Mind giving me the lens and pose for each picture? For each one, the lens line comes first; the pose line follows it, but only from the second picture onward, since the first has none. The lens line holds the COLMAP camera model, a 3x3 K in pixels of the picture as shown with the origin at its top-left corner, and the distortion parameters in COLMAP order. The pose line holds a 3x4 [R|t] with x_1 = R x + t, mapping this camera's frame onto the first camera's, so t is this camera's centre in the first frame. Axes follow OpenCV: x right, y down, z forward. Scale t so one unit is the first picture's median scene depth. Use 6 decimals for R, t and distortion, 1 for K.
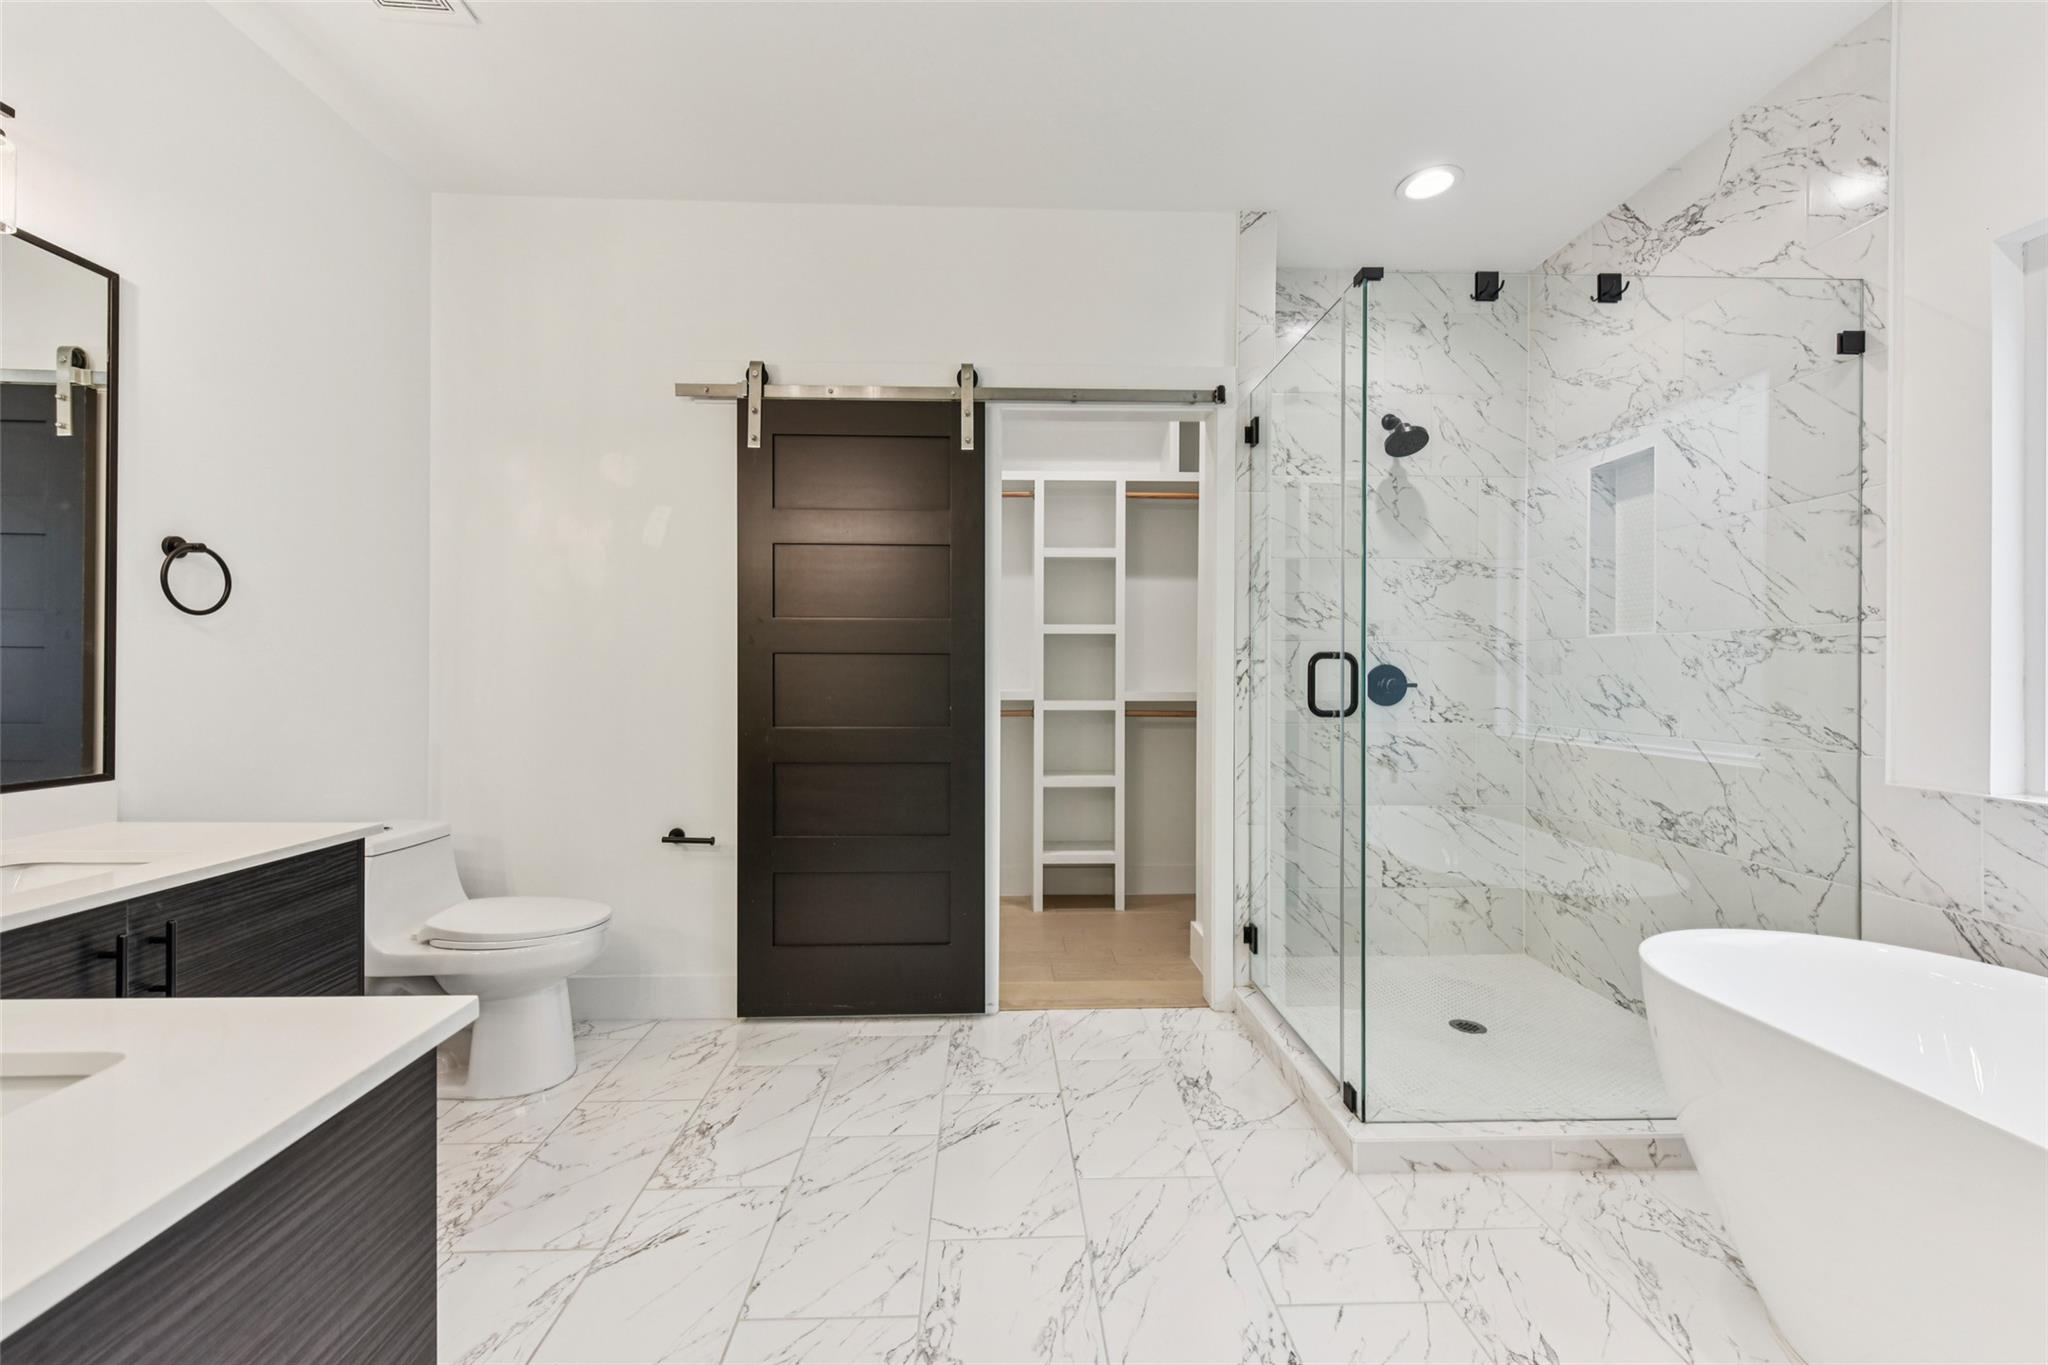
lens RADIAL K [[824.3, 0, 1026.0], [0, 824.3, 673.1], [0, 0, 1]] dist [-0.013941, -0.000164]
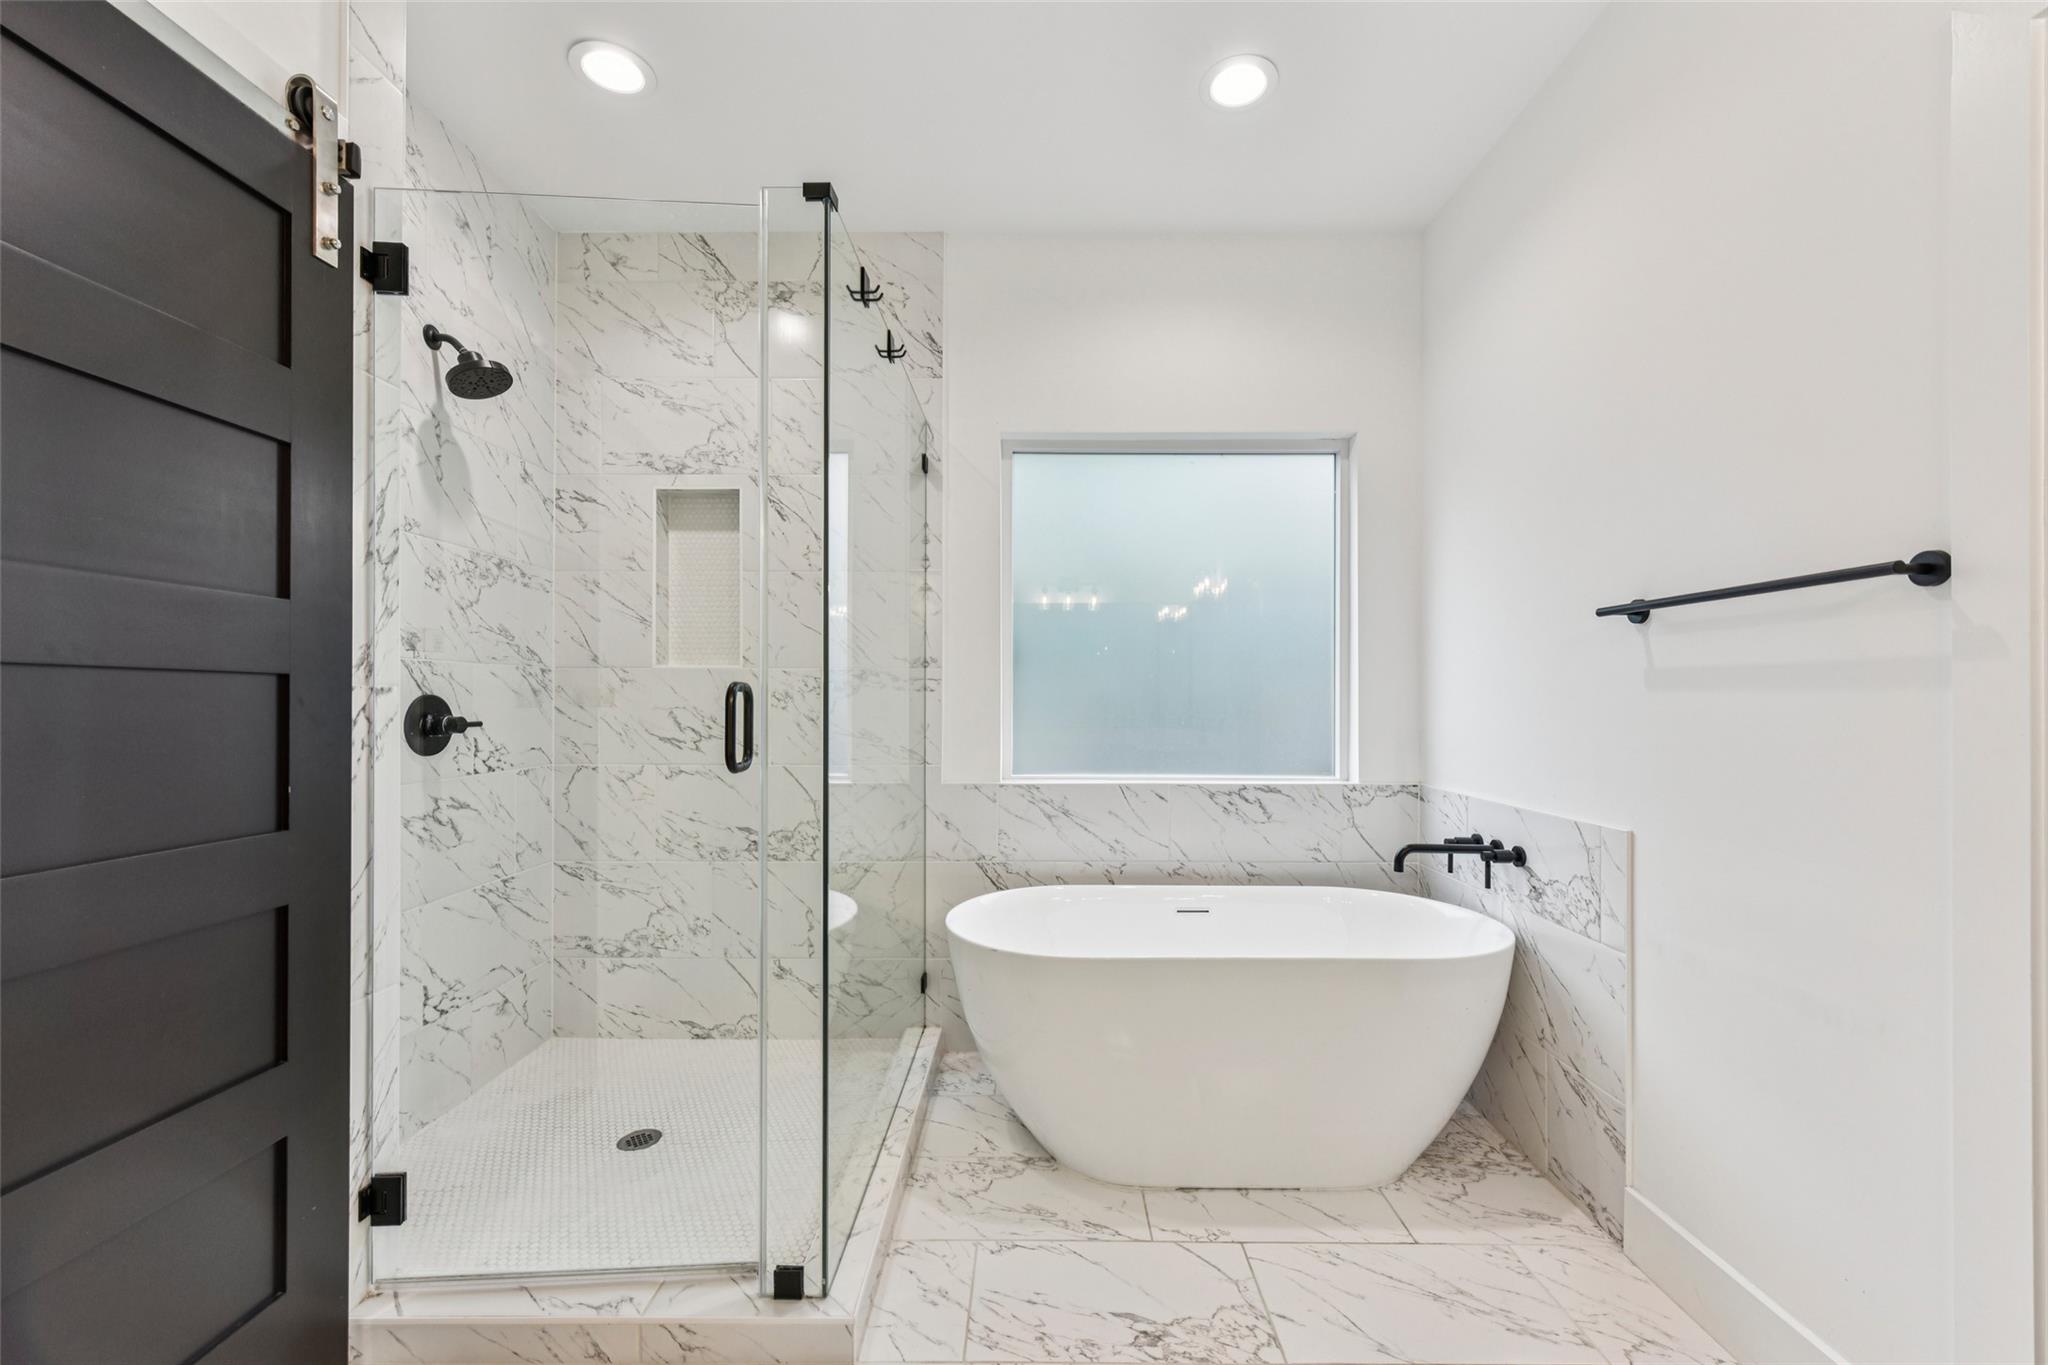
lens RADIAL K [[806.0, 0, 1028.6], [0, 806.0, 699.2], [0, 0, 1]] dist [0.000708, -0.000104]
pose [[0.033745, -0.002435, 0.999428, -0.232540], [-0.000675, 0.999997, 0.002460, -0.009641], [-0.999430, -0.000758, 0.033743, 0.542897]]
